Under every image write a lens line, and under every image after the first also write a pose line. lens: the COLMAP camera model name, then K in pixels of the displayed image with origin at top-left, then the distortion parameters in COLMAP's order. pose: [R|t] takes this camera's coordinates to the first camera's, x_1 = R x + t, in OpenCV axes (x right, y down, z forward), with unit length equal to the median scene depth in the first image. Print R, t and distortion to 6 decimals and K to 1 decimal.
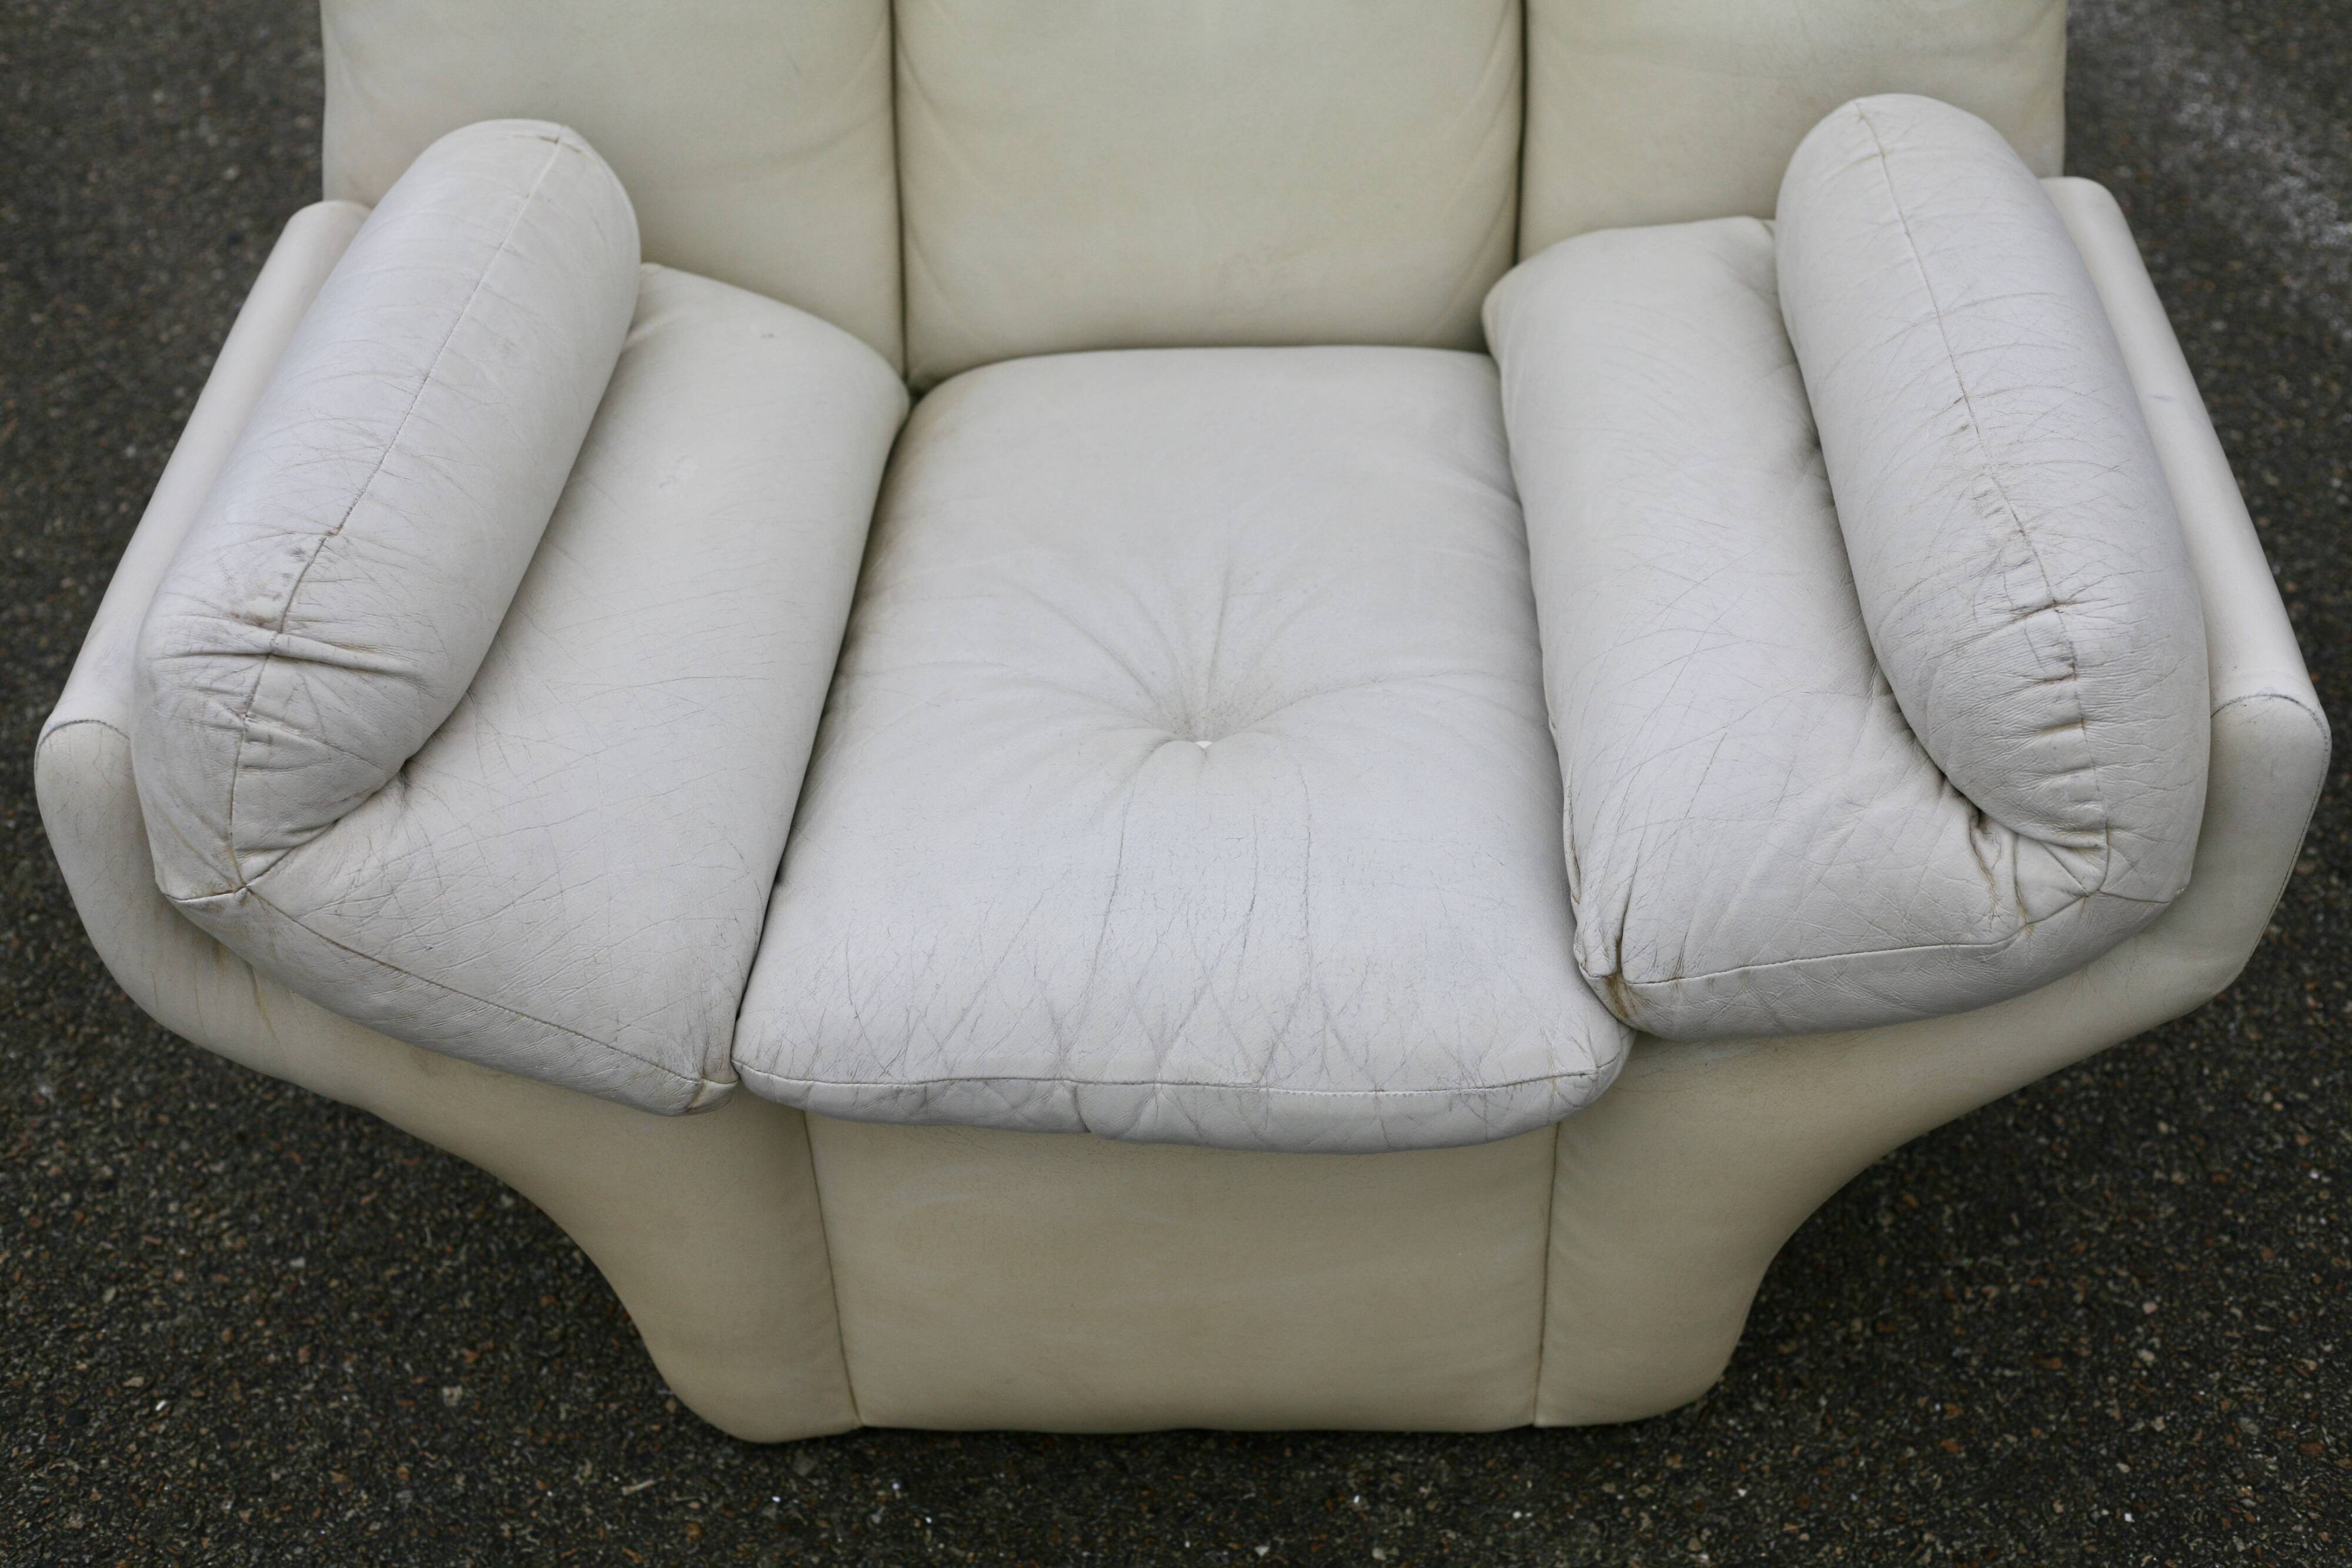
lens RADIAL K [[3468.0, 0, 1174.7], [0, 3468.0, 783.9], [0, 0, 1]] dist [-0.114616, 0.000000]
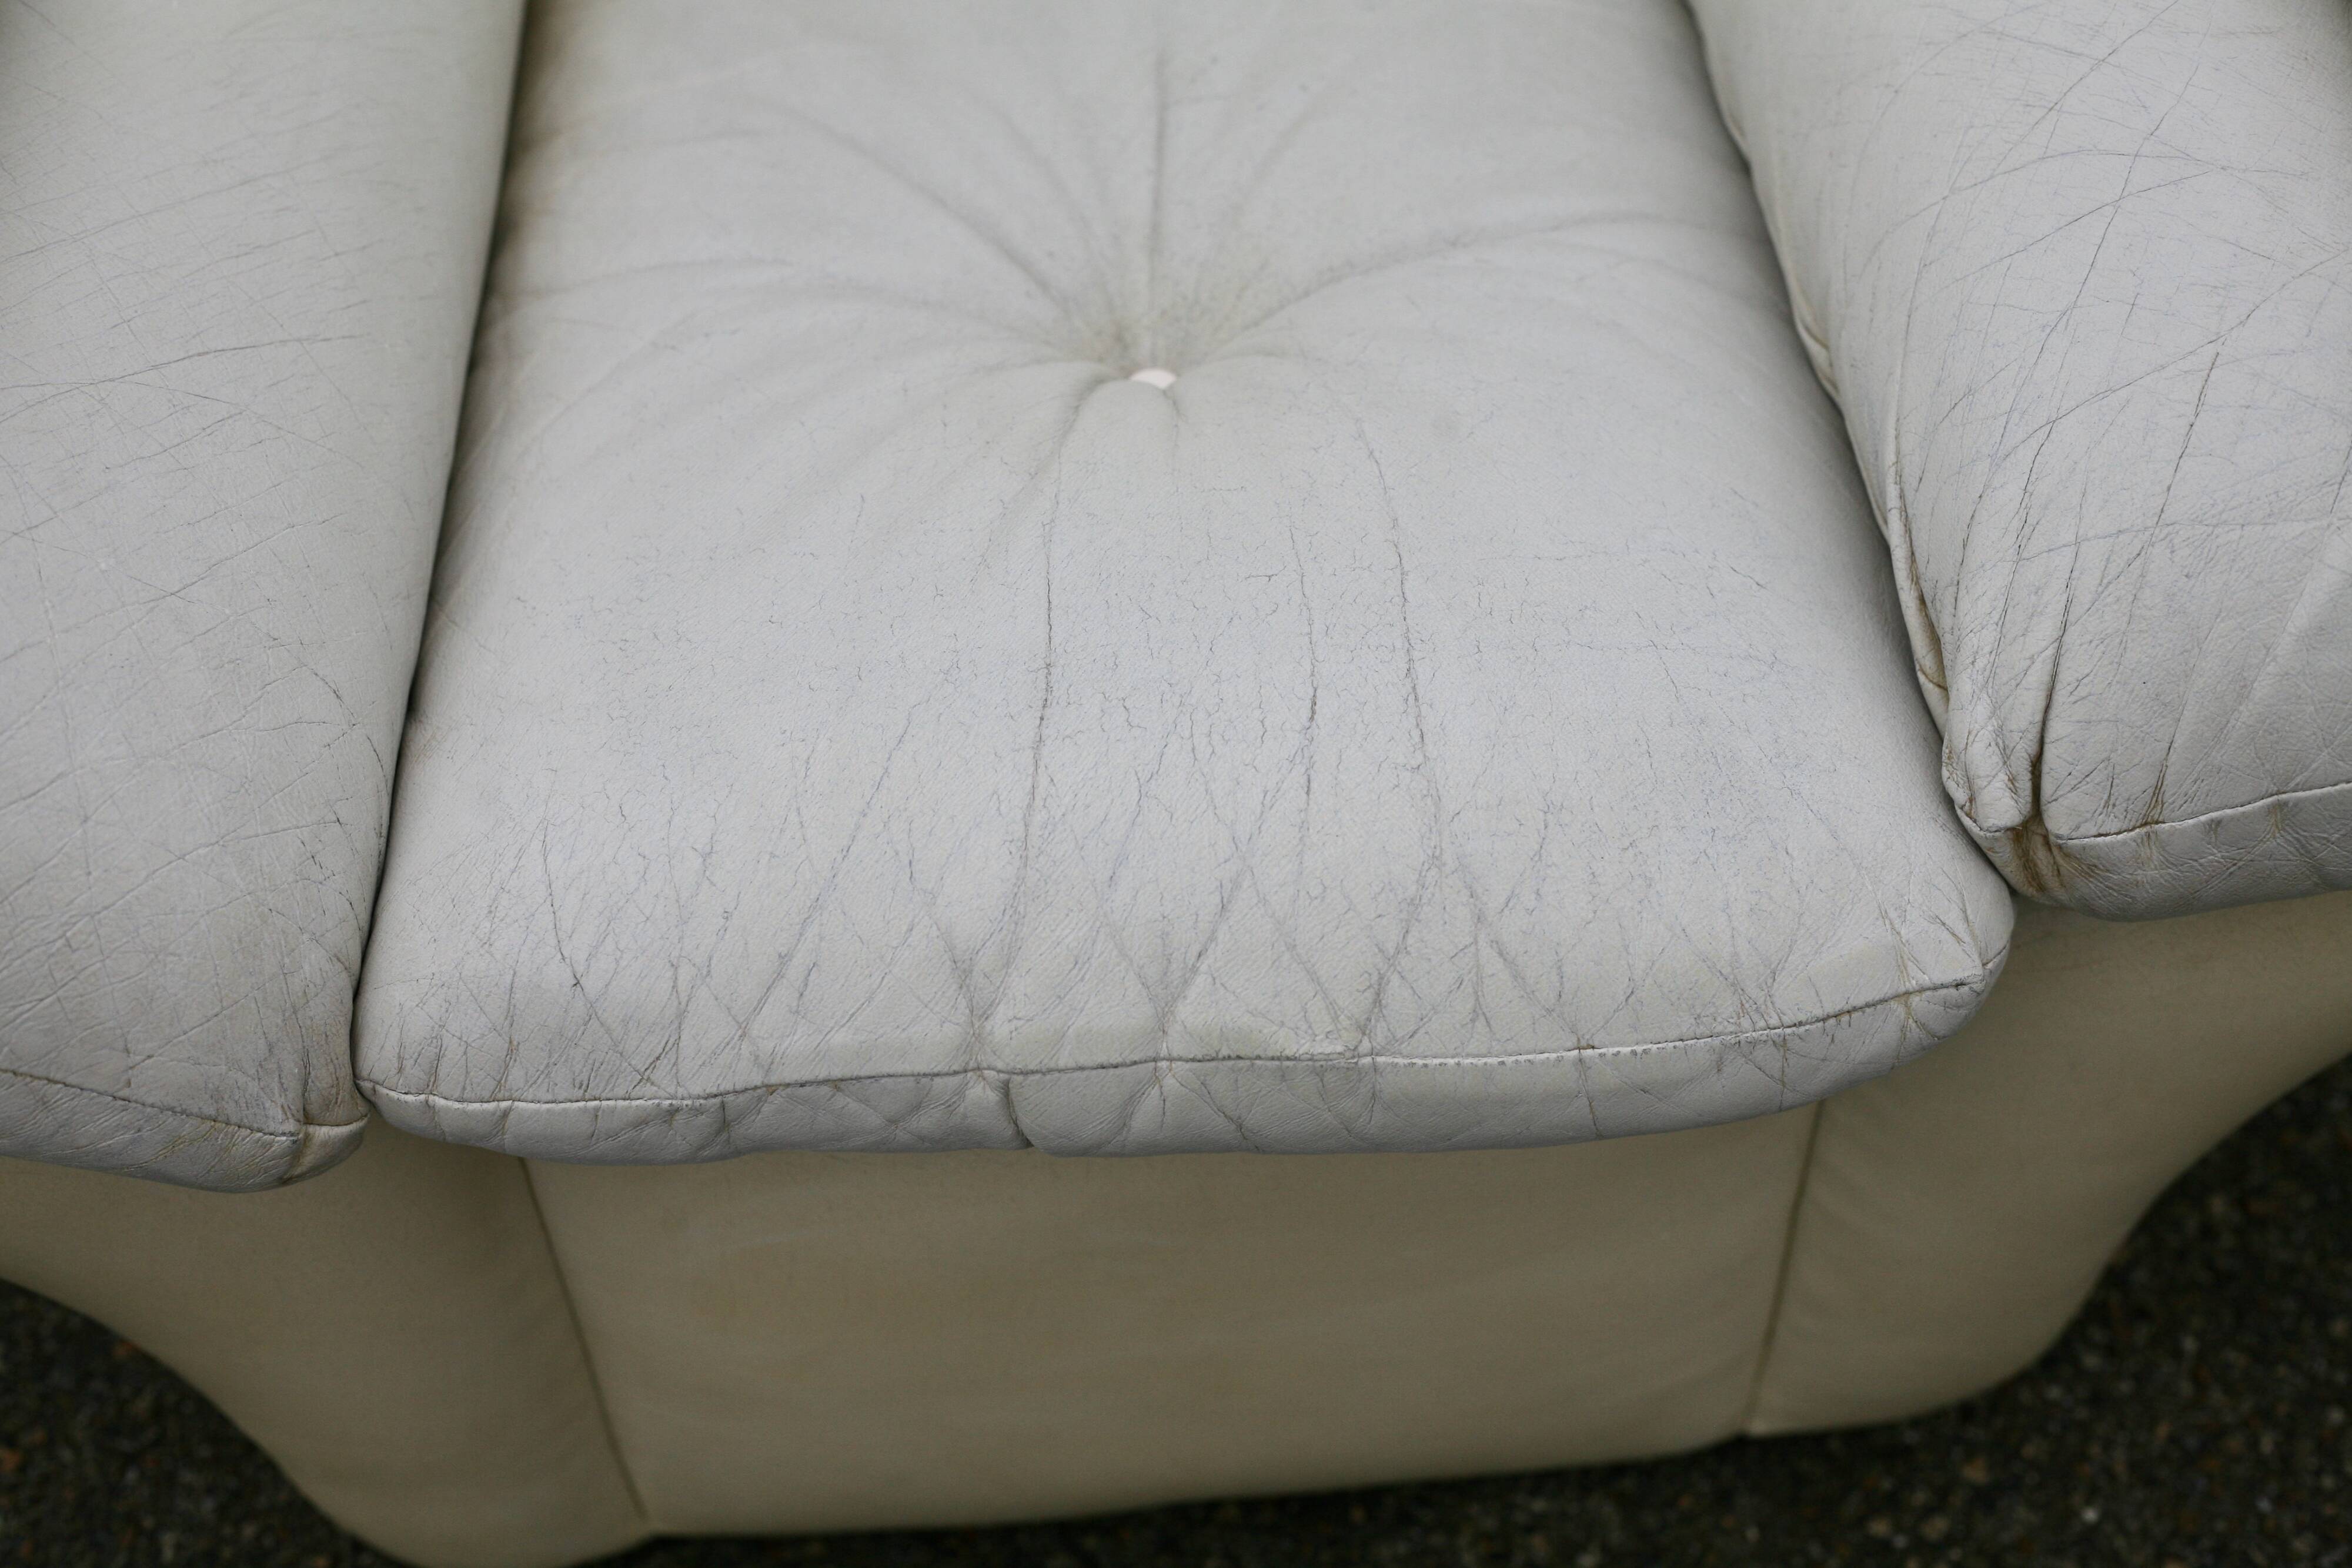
lens RADIAL K [[3468.0, 0, 1186.2], [0, 3468.0, 850.9], [0, 0, 1]] dist [-0.114616, 0.000000]
pose [[0.993920, -0.085124, 0.069839, -0.032361], [0.071888, 0.982120, 0.173992, -0.033532], [-0.083401, -0.167914, 0.982267, 0.443195]]
